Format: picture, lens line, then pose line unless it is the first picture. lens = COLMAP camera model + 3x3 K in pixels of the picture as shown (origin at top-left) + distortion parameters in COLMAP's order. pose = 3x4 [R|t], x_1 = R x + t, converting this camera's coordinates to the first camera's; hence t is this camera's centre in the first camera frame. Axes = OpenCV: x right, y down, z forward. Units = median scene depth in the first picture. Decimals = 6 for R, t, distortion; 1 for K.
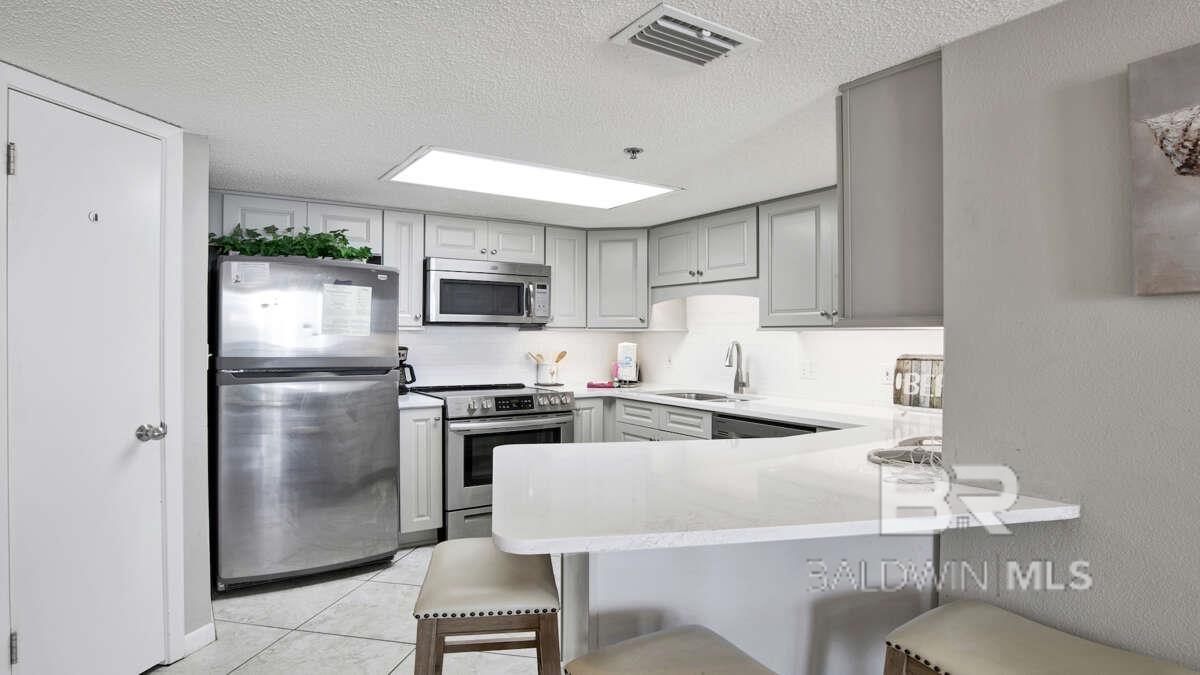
lens RADIAL K [[639.8, 0, 617.7], [0, 639.8, 334.5], [0, 0, 1]] dist [-0.060925, 0.022057]
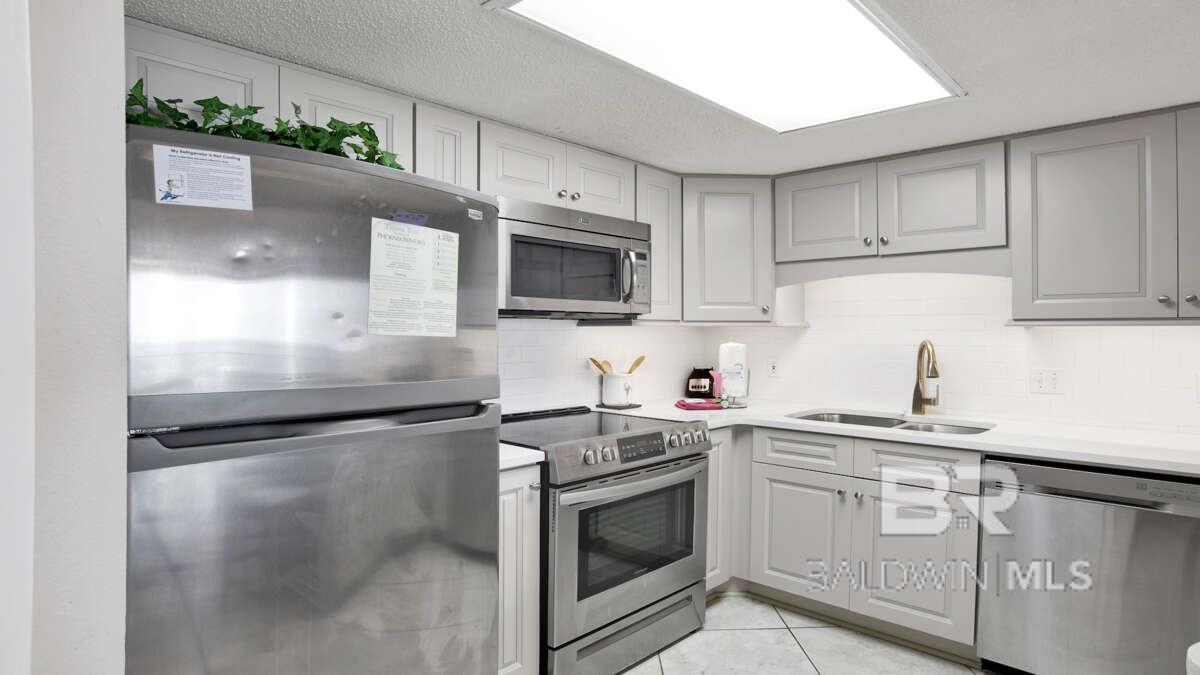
lens RADIAL K [[645.9, 0, 624.5], [0, 645.9, 341.6], [0, 0, 1]] dist [-0.085483, 0.042995]
pose [[0.975908, -0.005859, 0.218102, -0.306902], [0.001783, 0.999820, 0.018881, -0.002175], [-0.218173, -0.018037, 0.975743, 0.417899]]
